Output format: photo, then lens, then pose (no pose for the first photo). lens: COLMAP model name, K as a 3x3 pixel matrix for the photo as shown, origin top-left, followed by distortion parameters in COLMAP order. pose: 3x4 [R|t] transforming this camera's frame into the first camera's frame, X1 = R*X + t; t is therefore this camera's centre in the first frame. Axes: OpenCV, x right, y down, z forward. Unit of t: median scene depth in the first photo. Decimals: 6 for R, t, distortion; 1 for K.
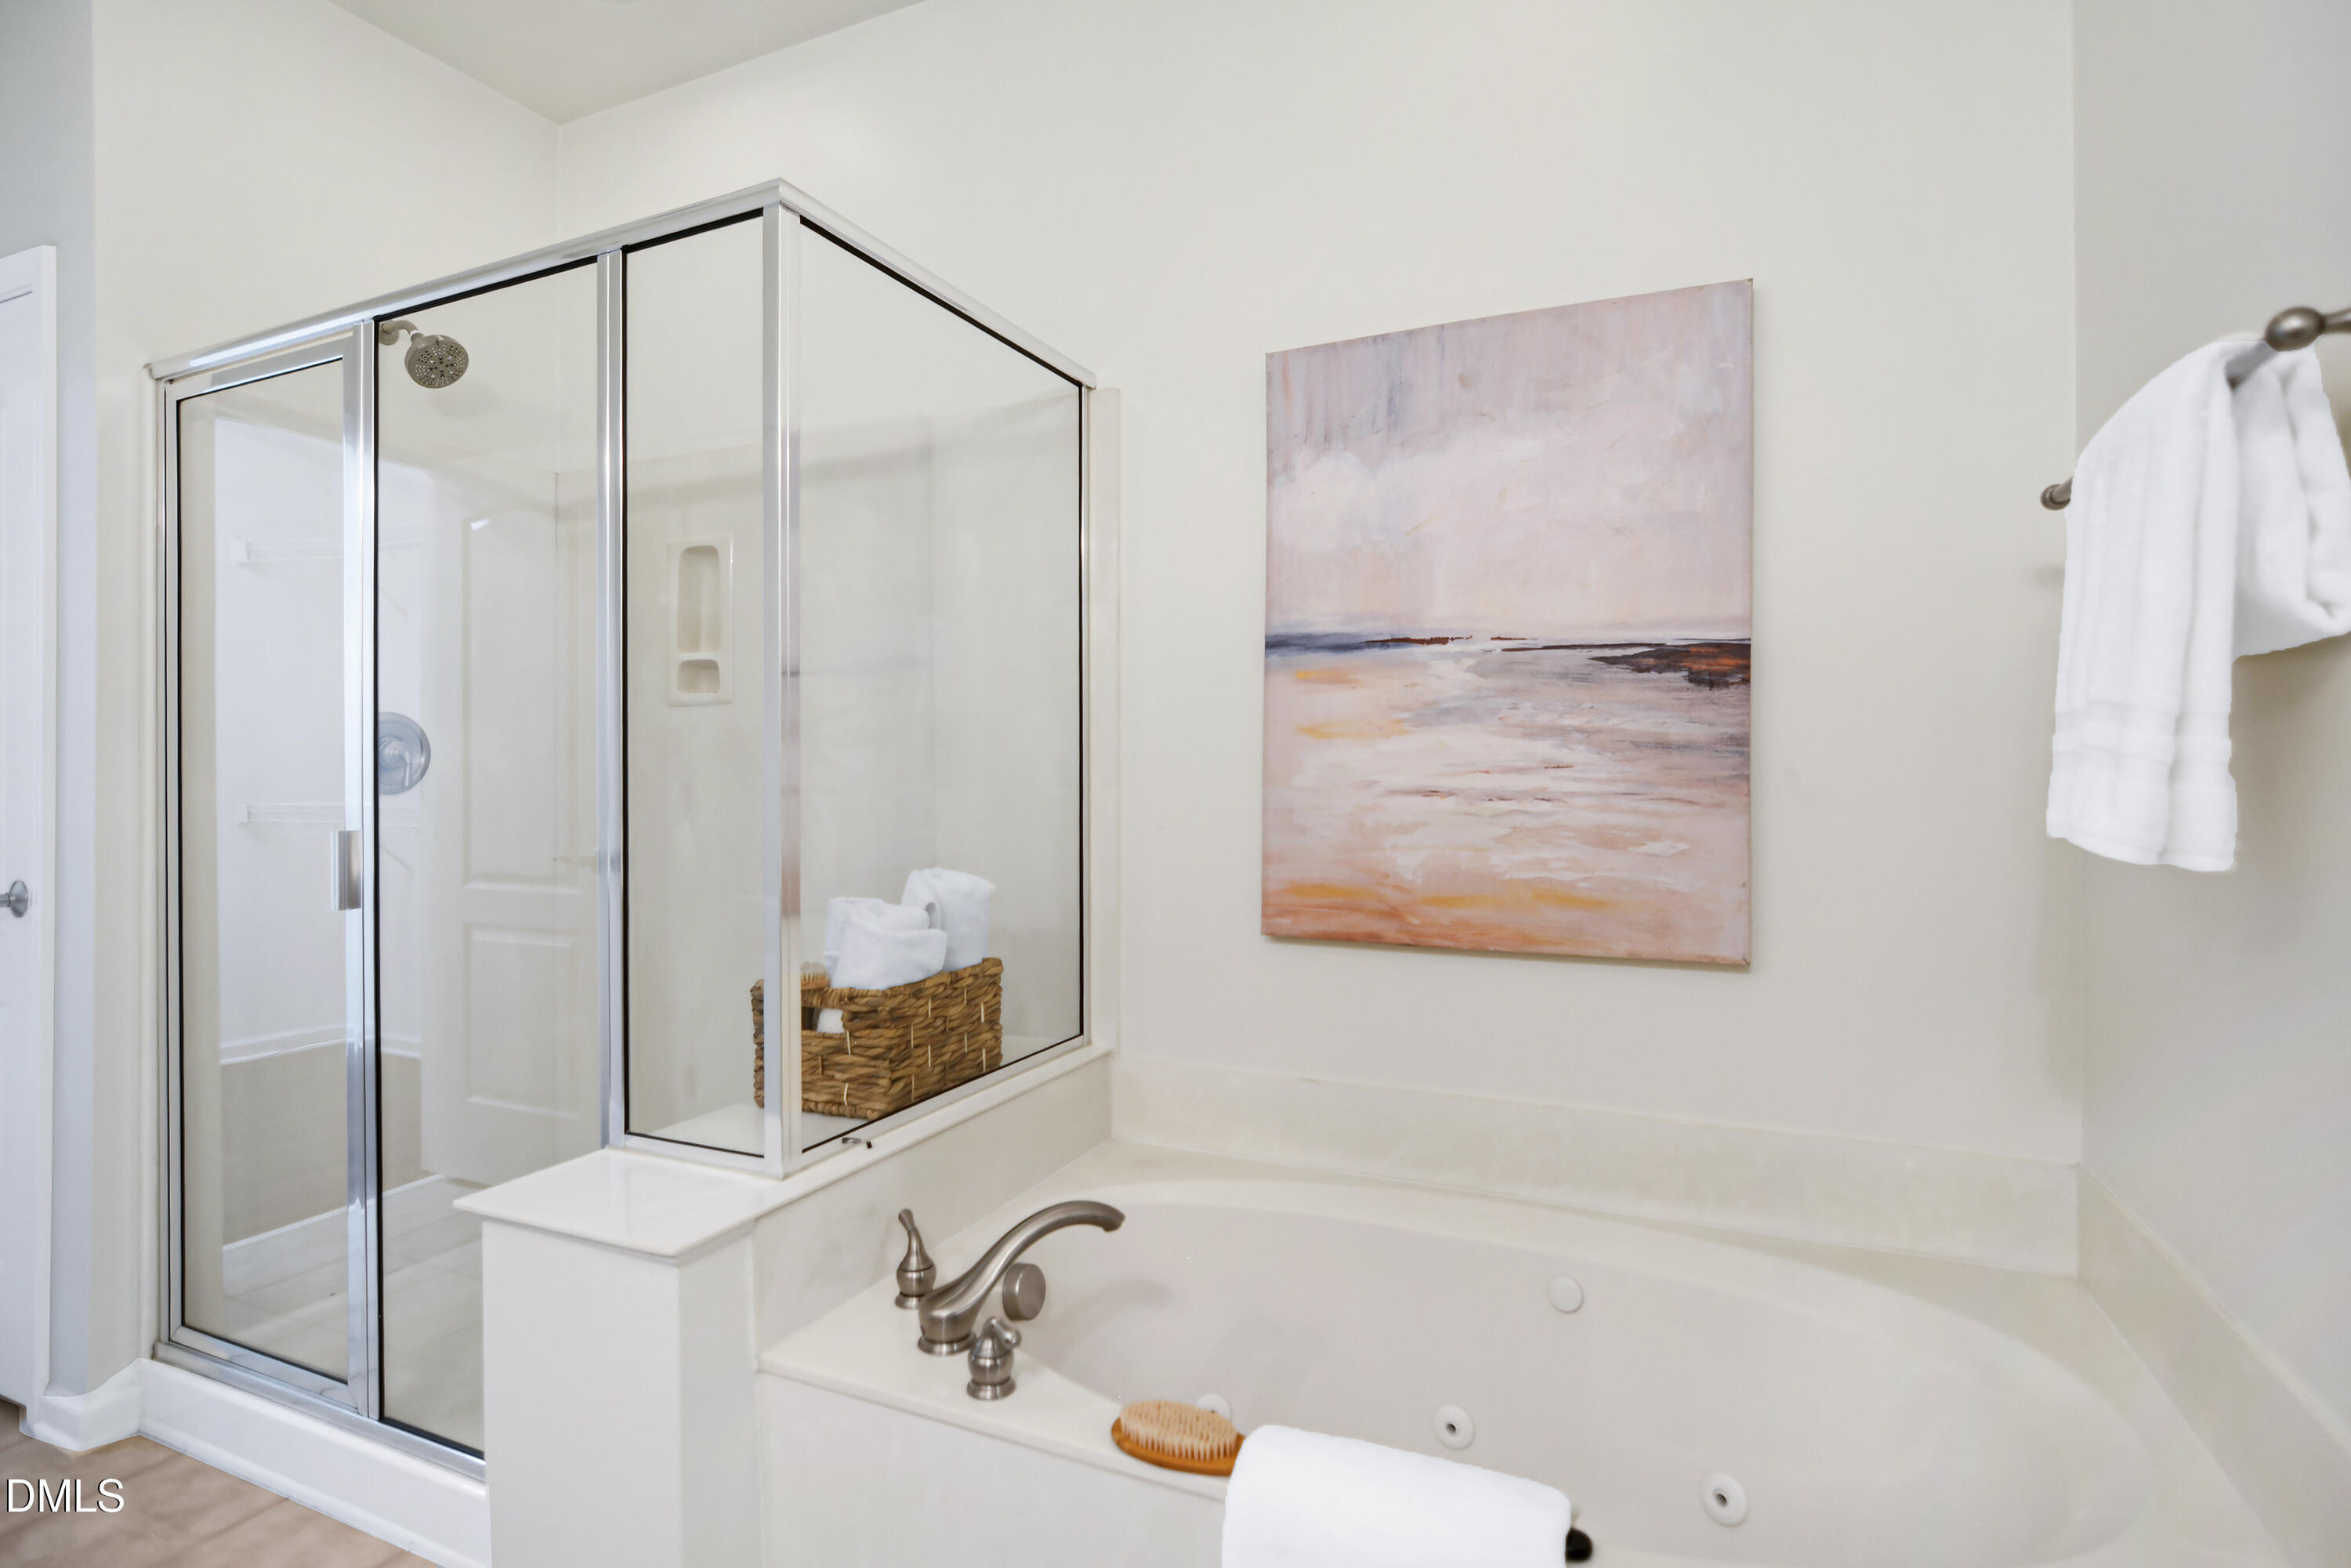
lens RADIAL K [[1159.9, 0, 1160.5], [0, 1159.9, 789.9], [0, 0, 1]] dist [-0.015121, 0.000202]
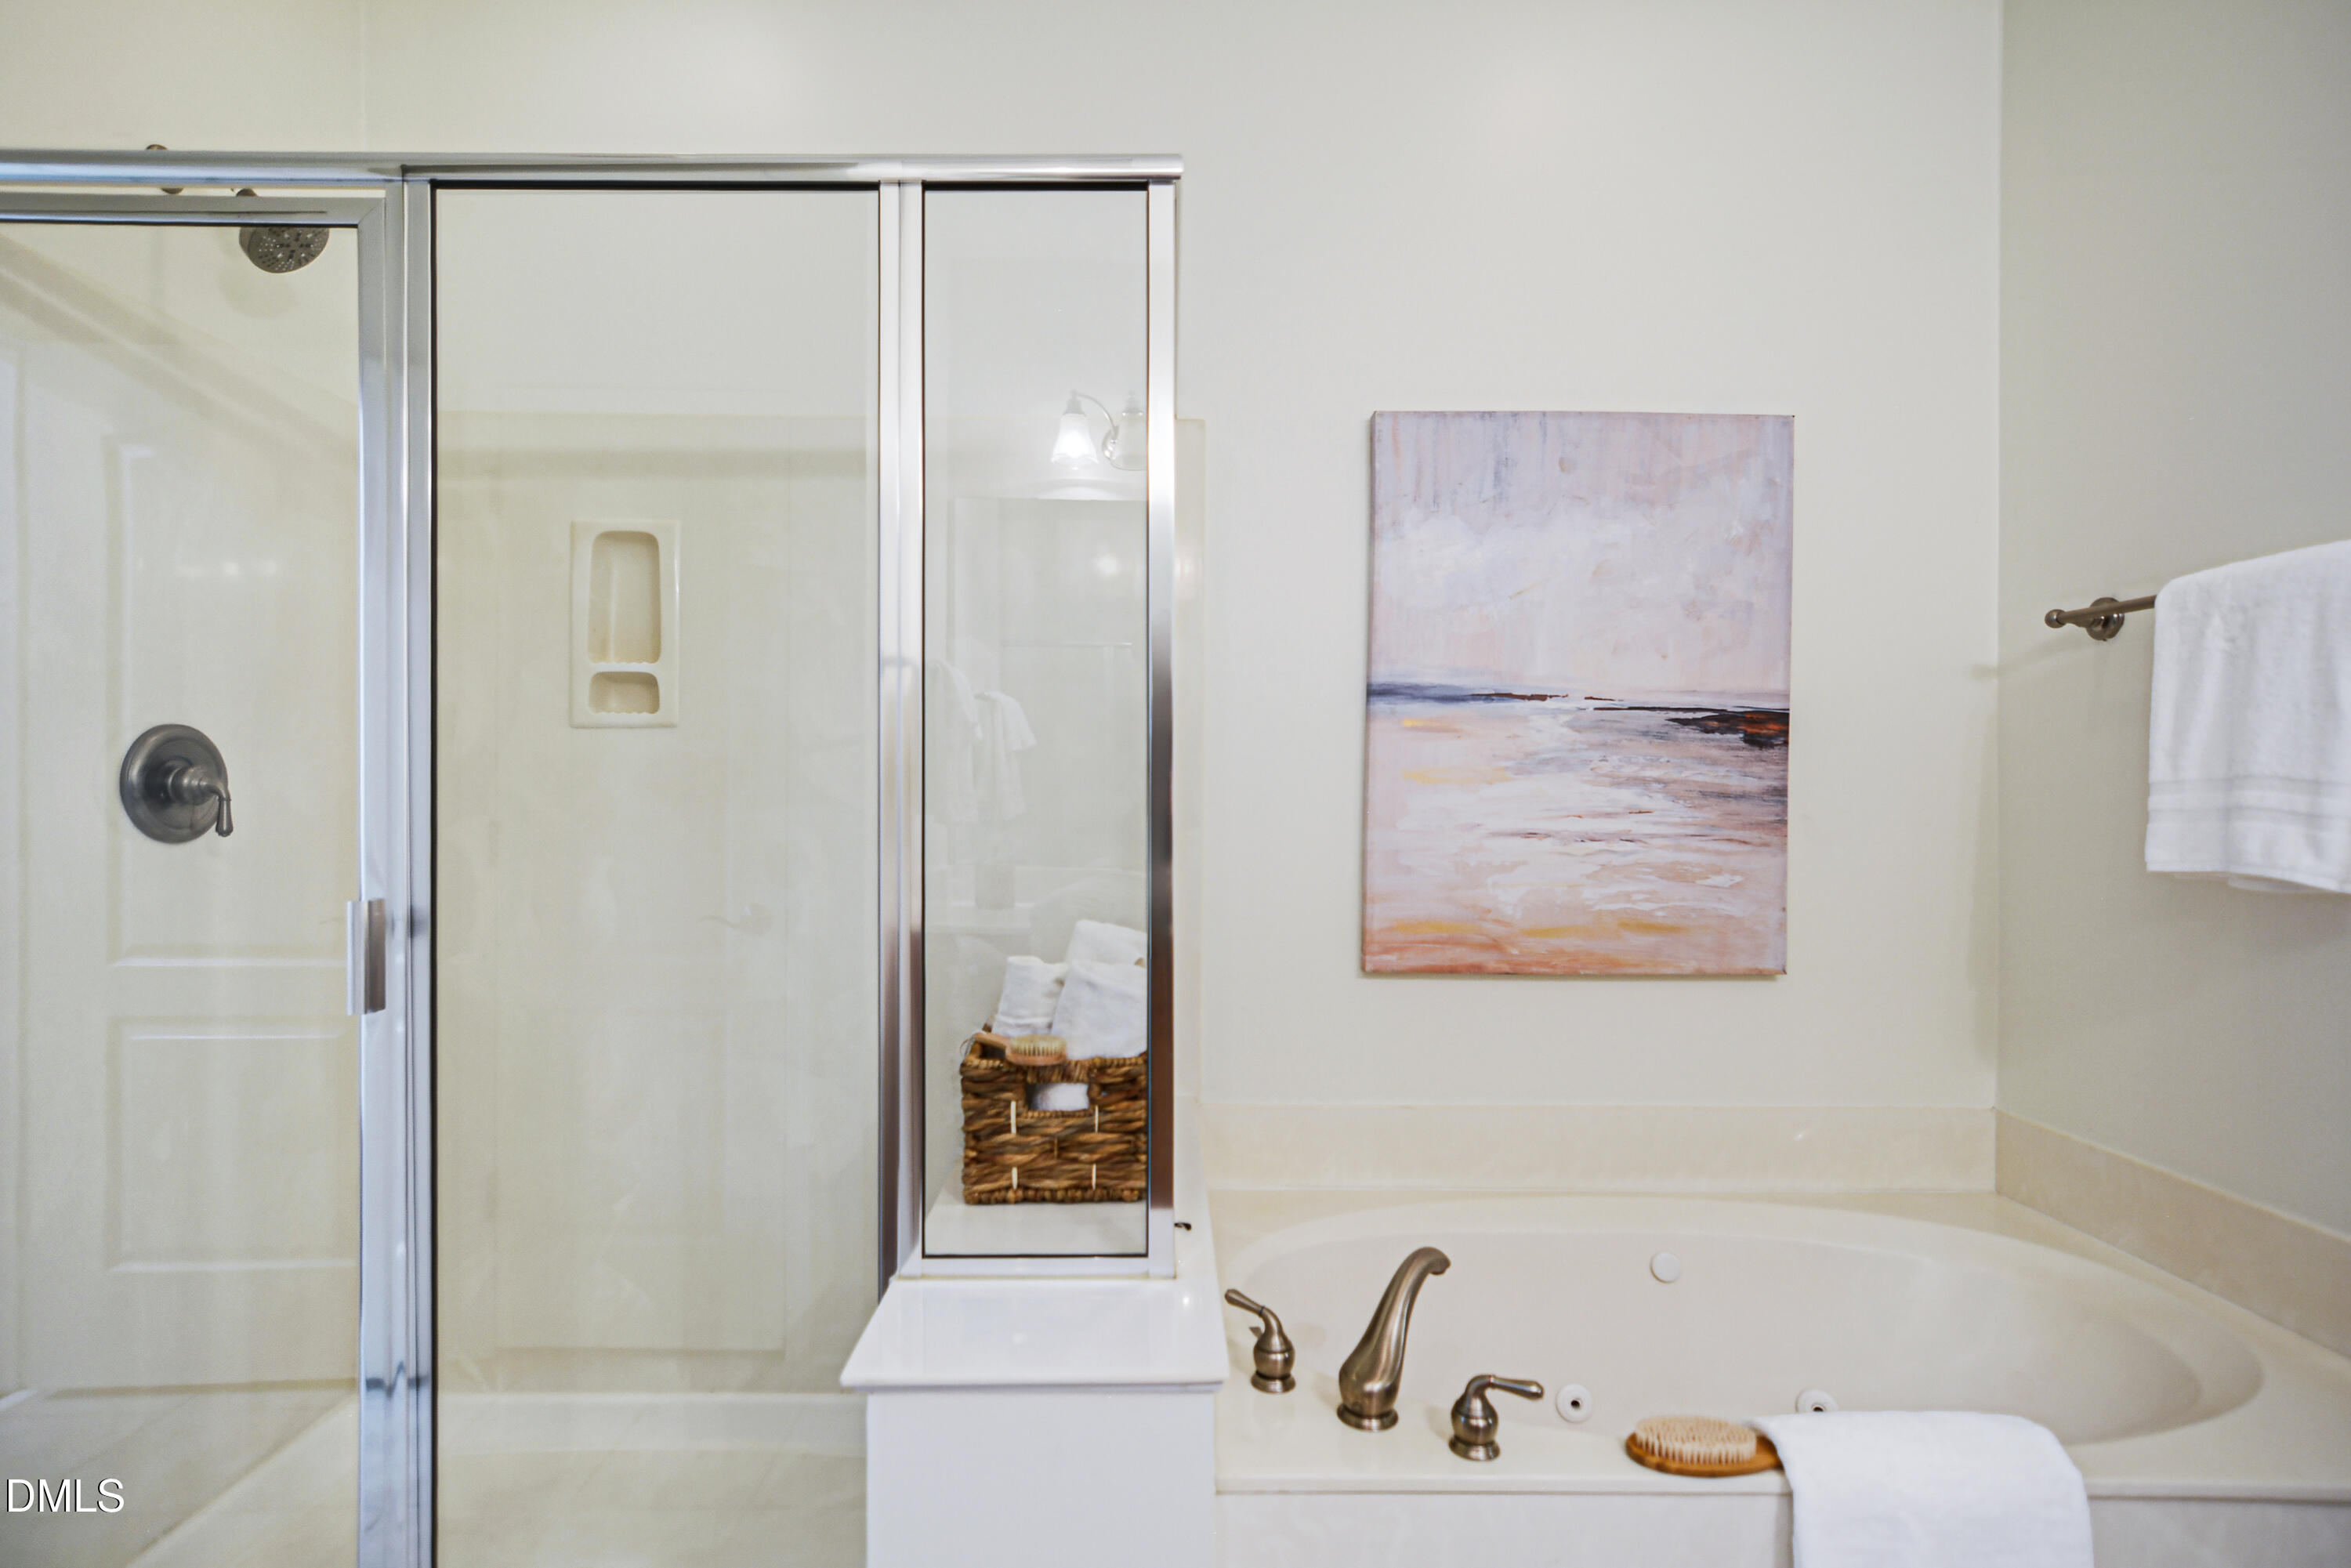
lens RADIAL K [[1156.1, 0, 1139.0], [0, 1156.1, 821.3], [0, 0, 1]] dist [-0.005334, -0.000263]
pose [[0.907364, -0.002815, 0.420337, -0.598945], [0.000523, 0.999984, 0.005568, -0.017652], [-0.420346, -0.004832, 0.907351, 0.166149]]
